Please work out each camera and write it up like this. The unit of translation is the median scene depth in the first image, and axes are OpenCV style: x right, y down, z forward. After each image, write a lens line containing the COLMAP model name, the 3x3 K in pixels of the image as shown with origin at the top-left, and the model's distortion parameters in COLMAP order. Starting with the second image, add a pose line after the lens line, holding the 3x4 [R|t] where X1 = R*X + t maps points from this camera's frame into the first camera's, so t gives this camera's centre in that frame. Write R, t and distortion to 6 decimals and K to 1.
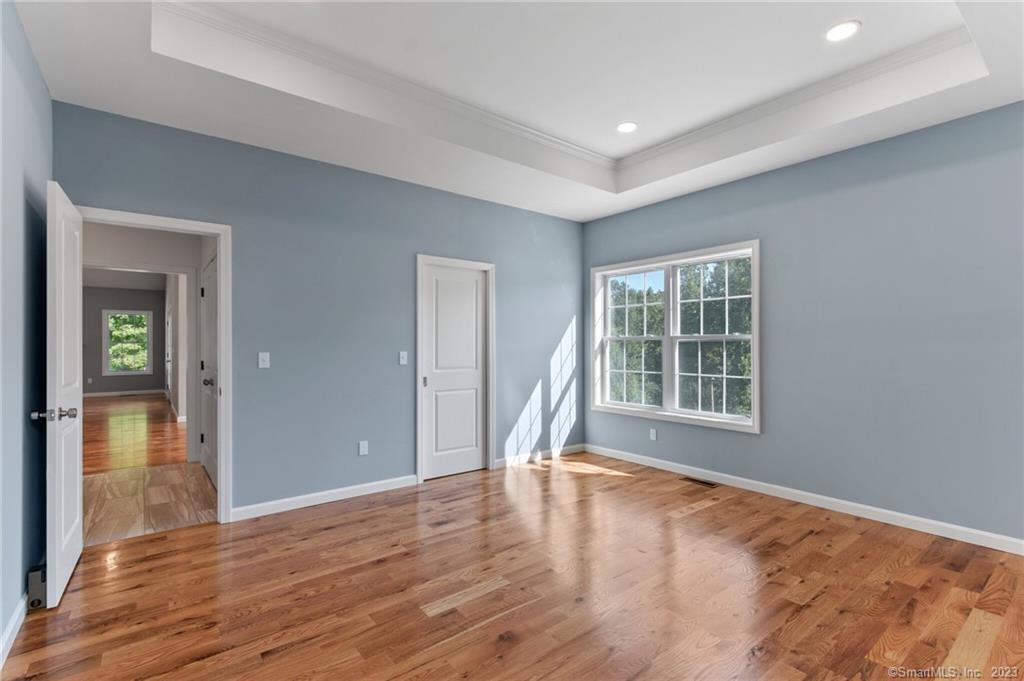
lens RADIAL K [[471.1, 0, 512.0], [0, 471.1, 340.5], [0, 0, 1]] dist [0.004081, 0.000367]
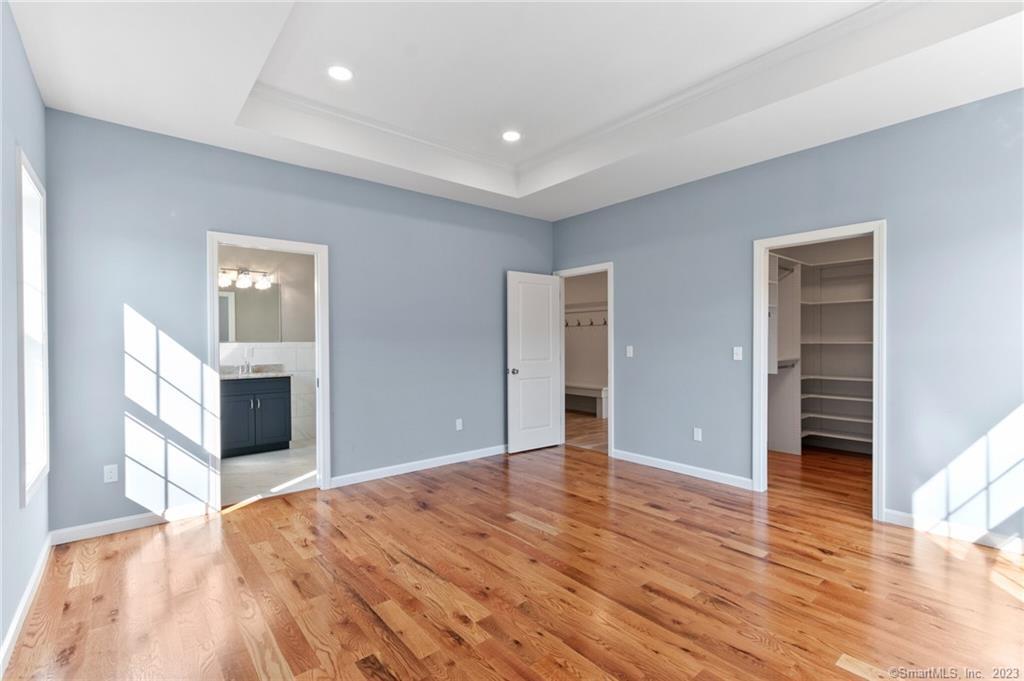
lens RADIAL K [[464.0, 0, 512.4], [0, 464.0, 345.3], [0, 0, 1]] dist [0.002734, 0.000433]
pose [[0.031819, 0.010333, -0.999440, 0.844273], [0.012782, 0.999861, 0.010744, 0.003791], [0.999412, -0.013116, 0.031683, 0.606679]]
